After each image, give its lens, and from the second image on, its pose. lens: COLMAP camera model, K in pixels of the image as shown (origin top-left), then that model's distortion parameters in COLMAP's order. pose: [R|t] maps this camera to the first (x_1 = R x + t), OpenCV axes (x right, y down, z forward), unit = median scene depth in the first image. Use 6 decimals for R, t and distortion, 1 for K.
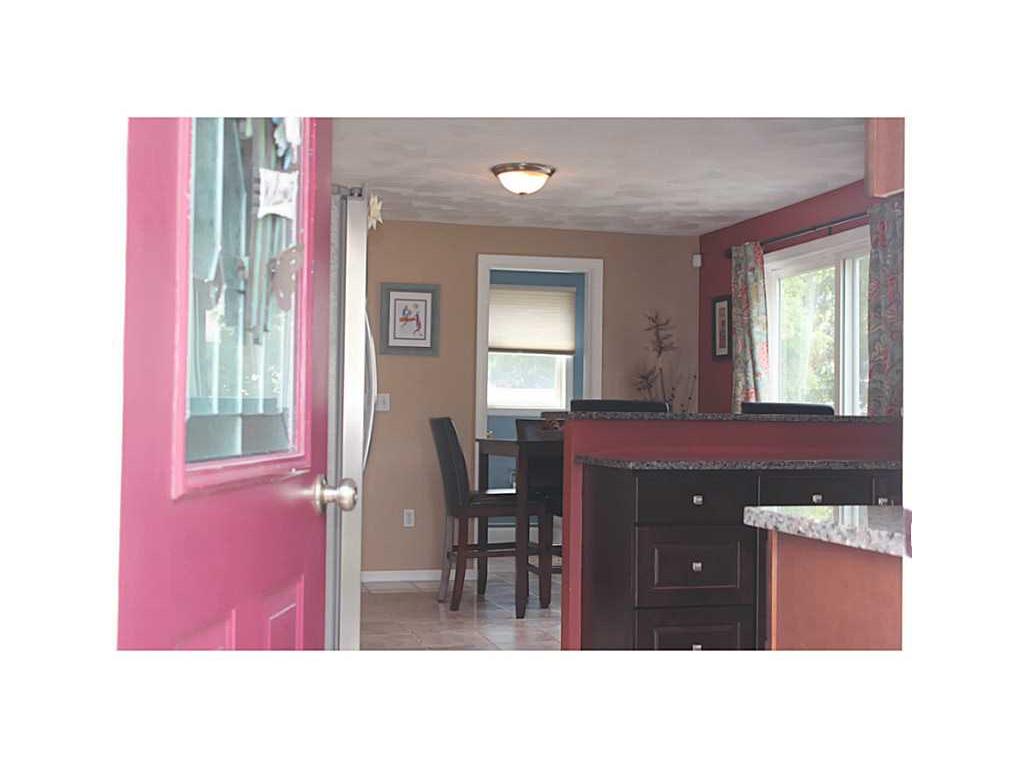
lens RADIAL K [[984.3, 0, 512.0], [0, 984.3, 384.0], [0, 0, 1]] dist [0.002458, 0.001319]
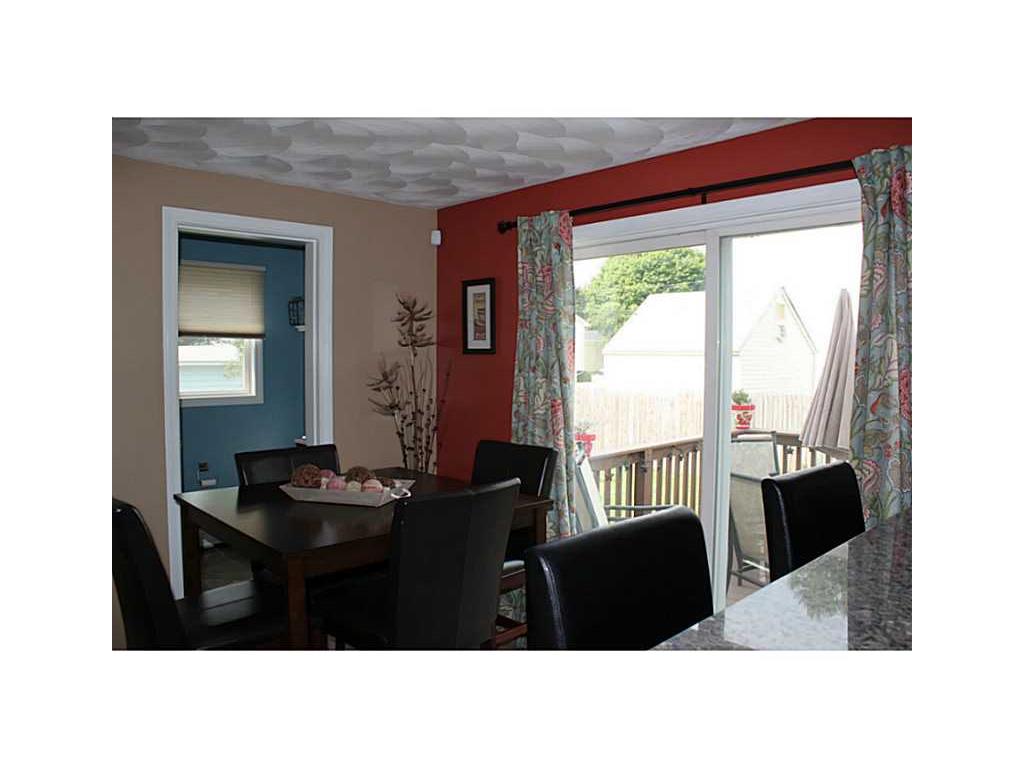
lens RADIAL K [[678.7, 0, 512.0], [0, 678.7, 384.0], [0, 0, 1]] dist [-0.088349, 0.001987]
pose [[0.885828, -0.032773, 0.462856, -0.037089], [0.004438, 0.998055, 0.062177, -0.039231], [-0.463993, -0.053024, 0.884250, 0.518958]]
